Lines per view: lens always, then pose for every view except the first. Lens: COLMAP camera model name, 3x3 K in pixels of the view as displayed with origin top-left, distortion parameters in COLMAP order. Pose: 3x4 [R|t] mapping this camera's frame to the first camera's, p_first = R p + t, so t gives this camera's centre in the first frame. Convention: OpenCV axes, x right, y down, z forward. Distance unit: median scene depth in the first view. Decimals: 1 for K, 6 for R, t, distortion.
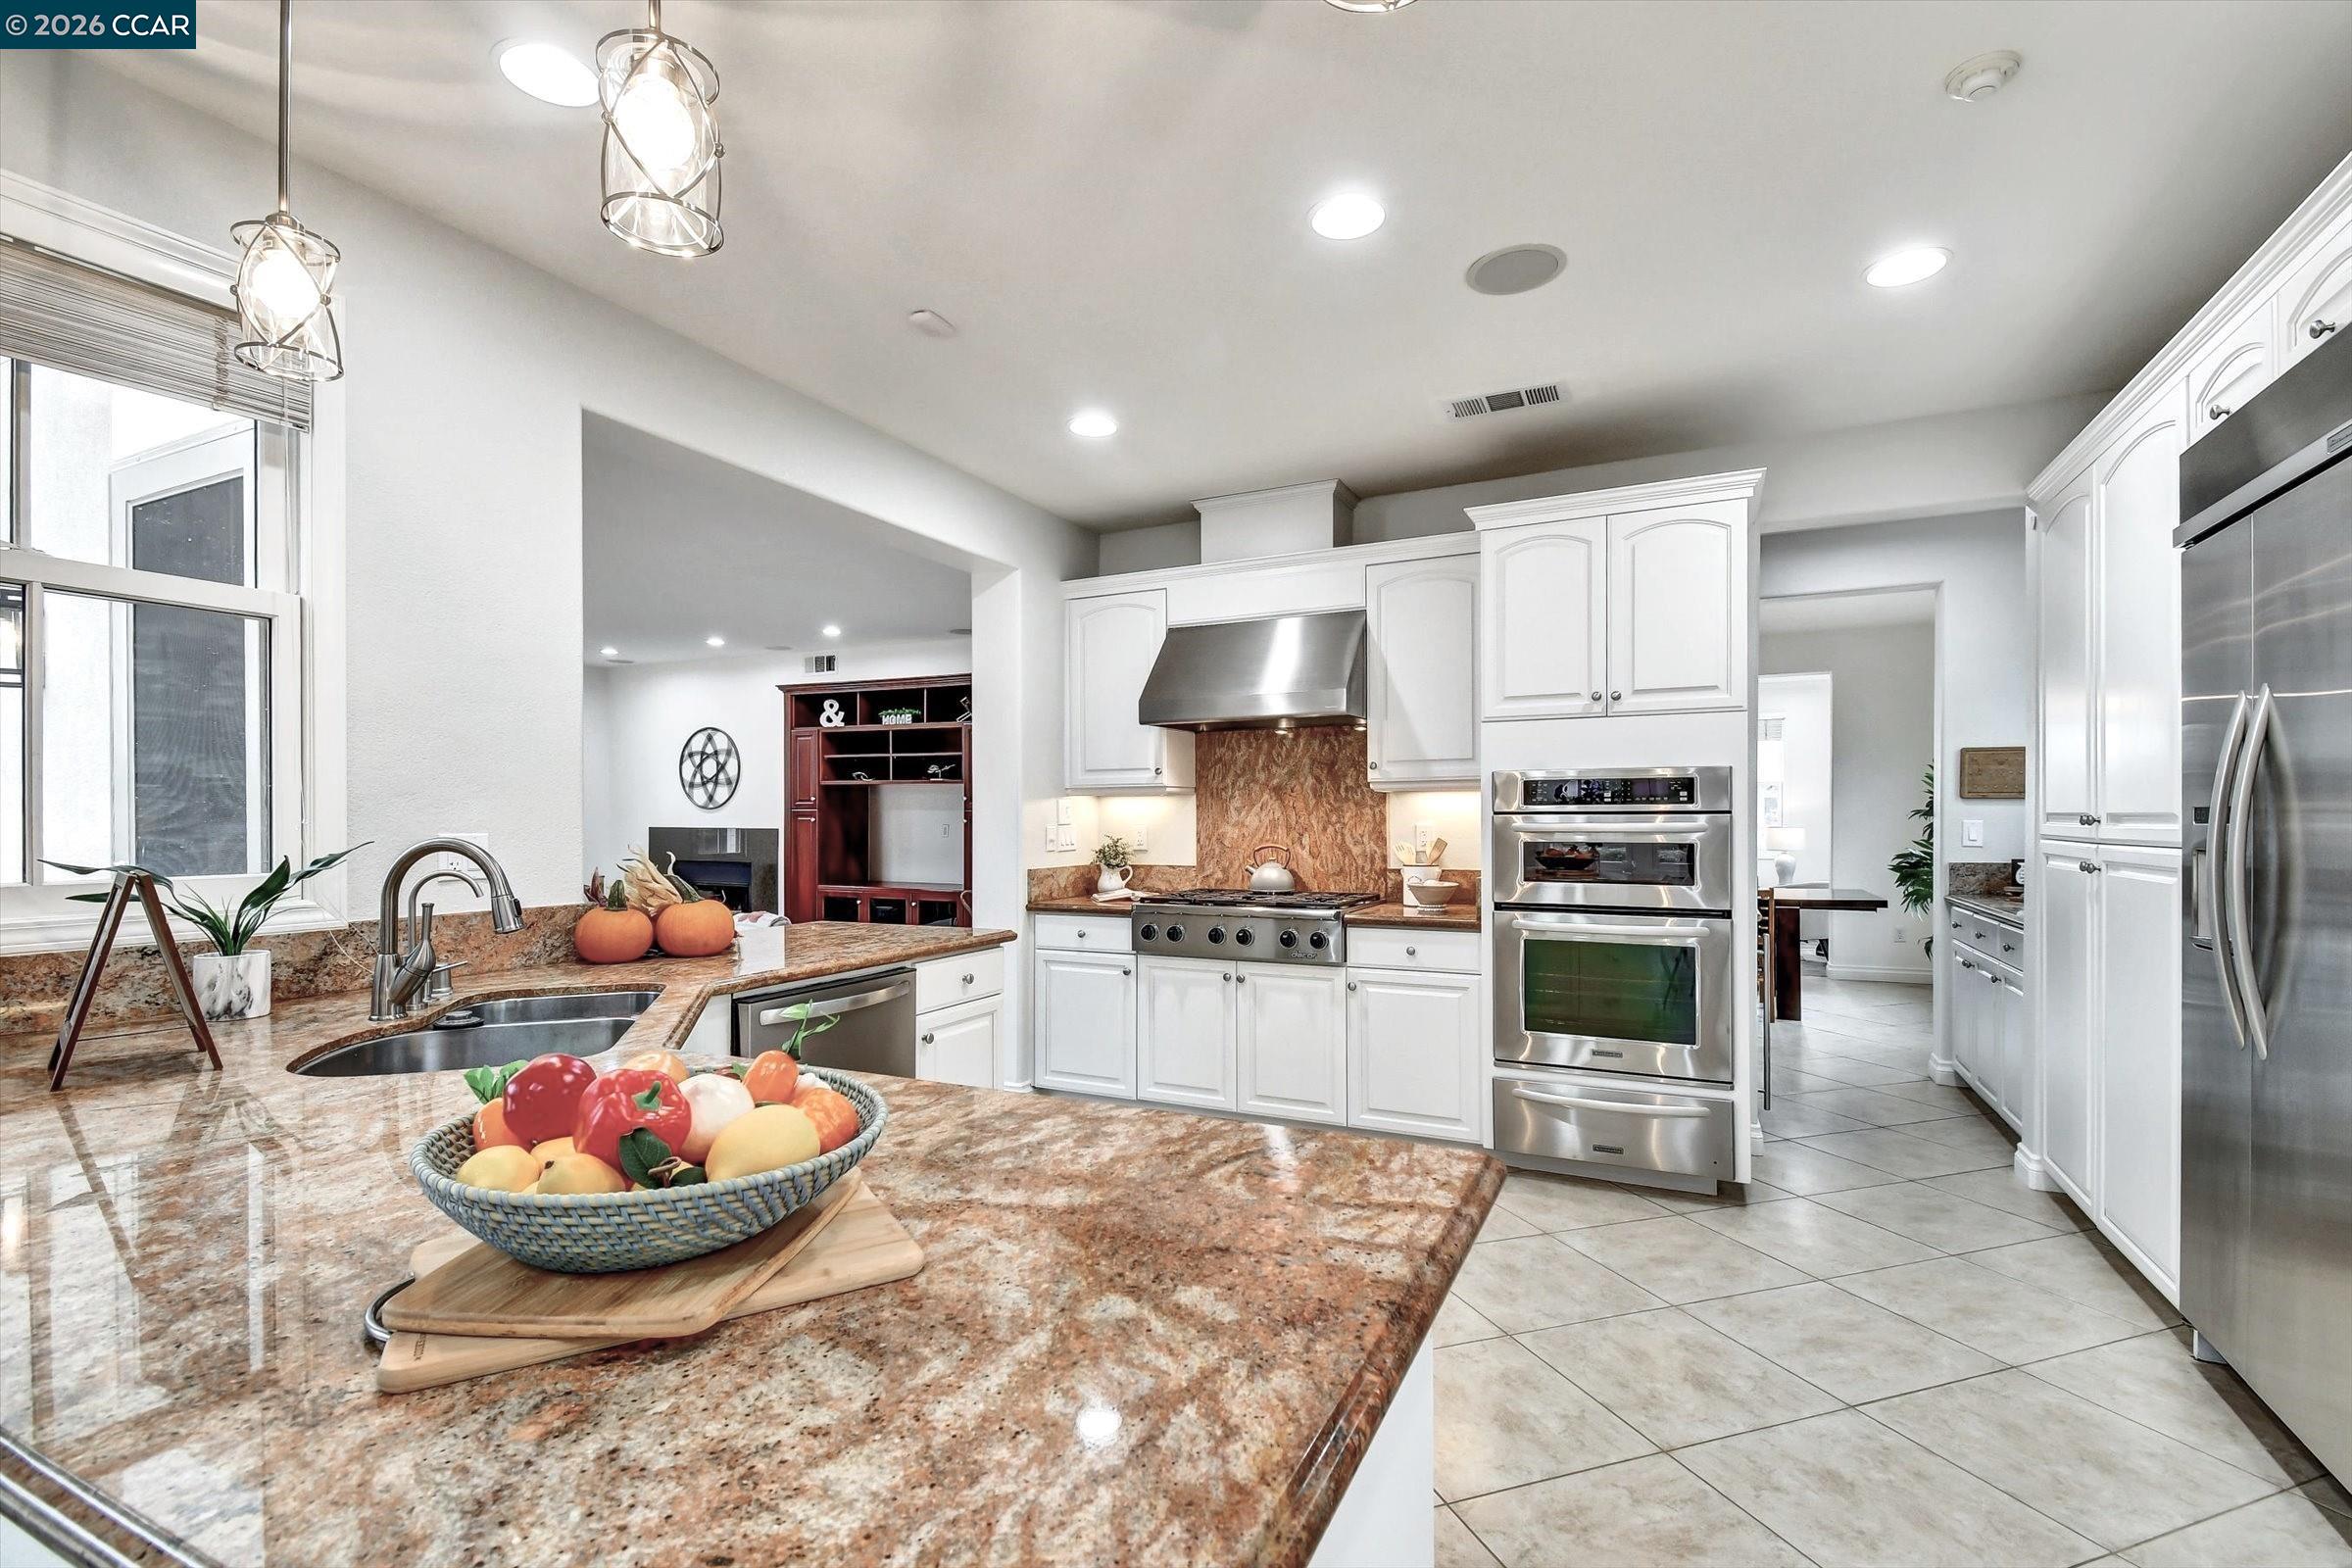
lens RADIAL K [[1077.7, 0, 1170.5], [0, 1077.7, 807.5], [0, 0, 1]] dist [0.001518, 0.000045]
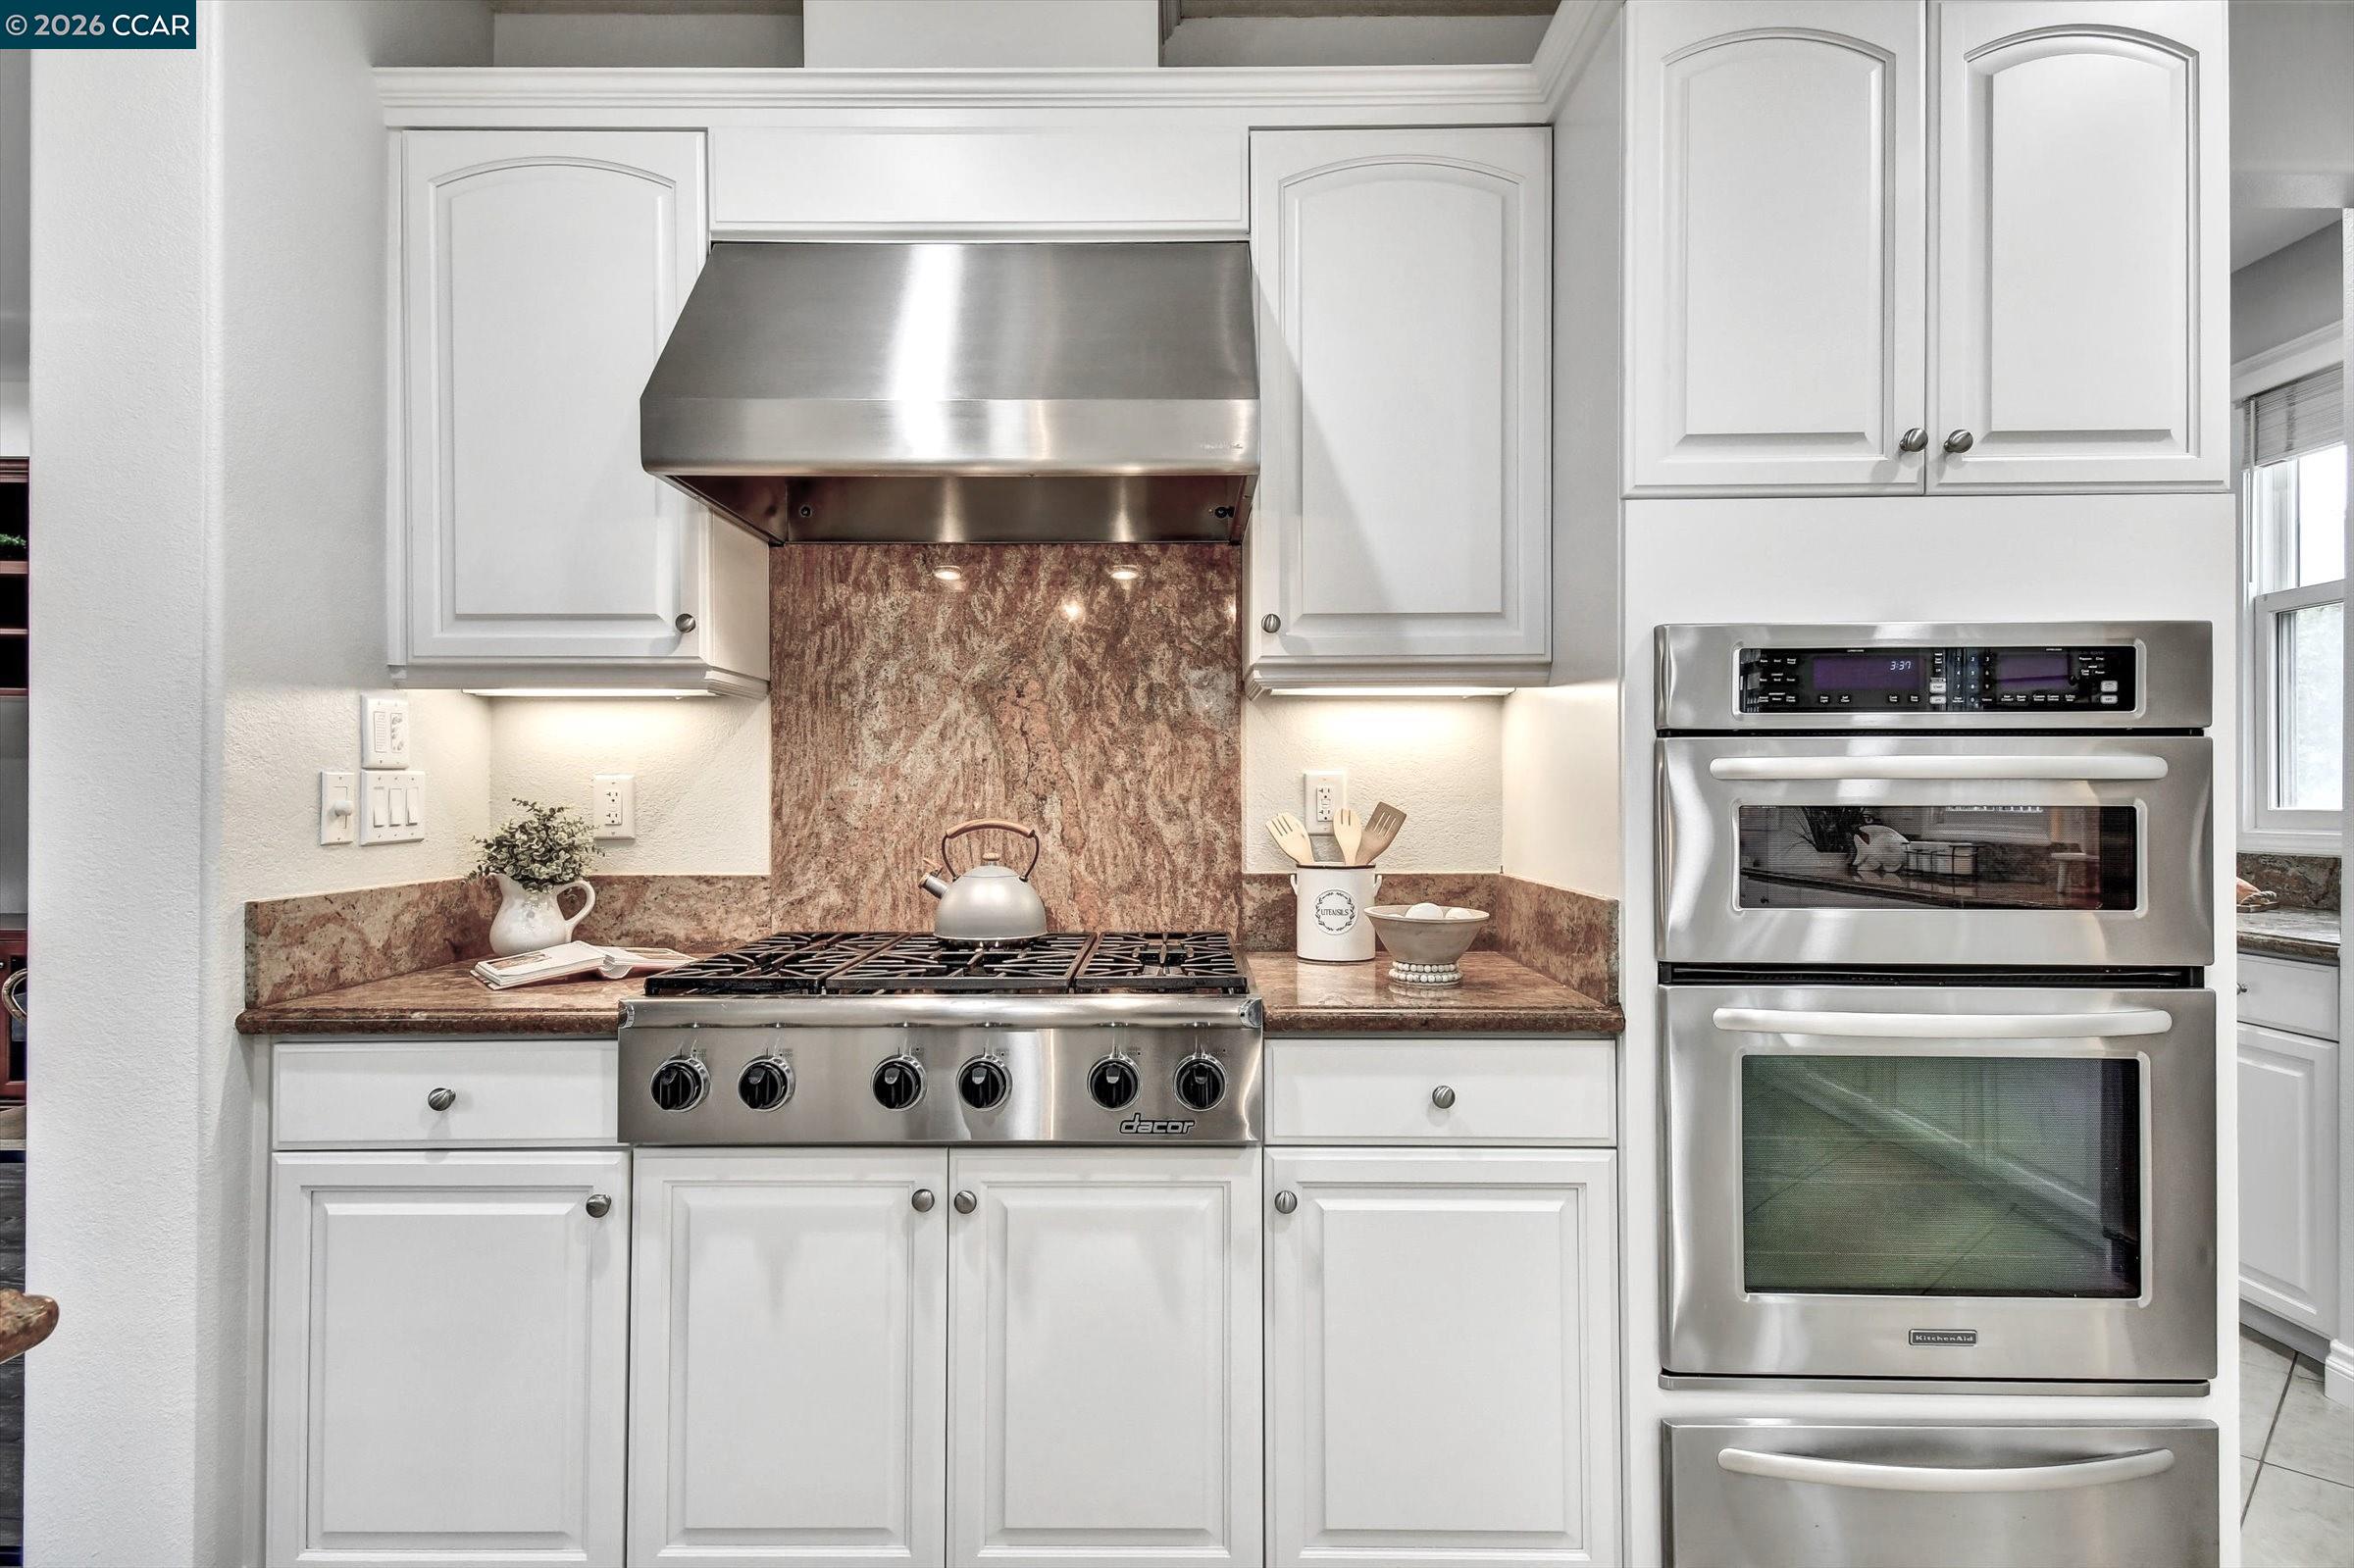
lens RADIAL K [[1321.3, 0, 1168.9], [0, 1321.3, 784.8], [0, 0, 1]] dist [0.034134, -0.000916]
pose [[0.910716, 0.006373, 0.412983, -0.049285], [-0.006344, 0.999979, -0.001443, 0.021901], [-0.412984, -0.001306, 0.910737, 0.536005]]
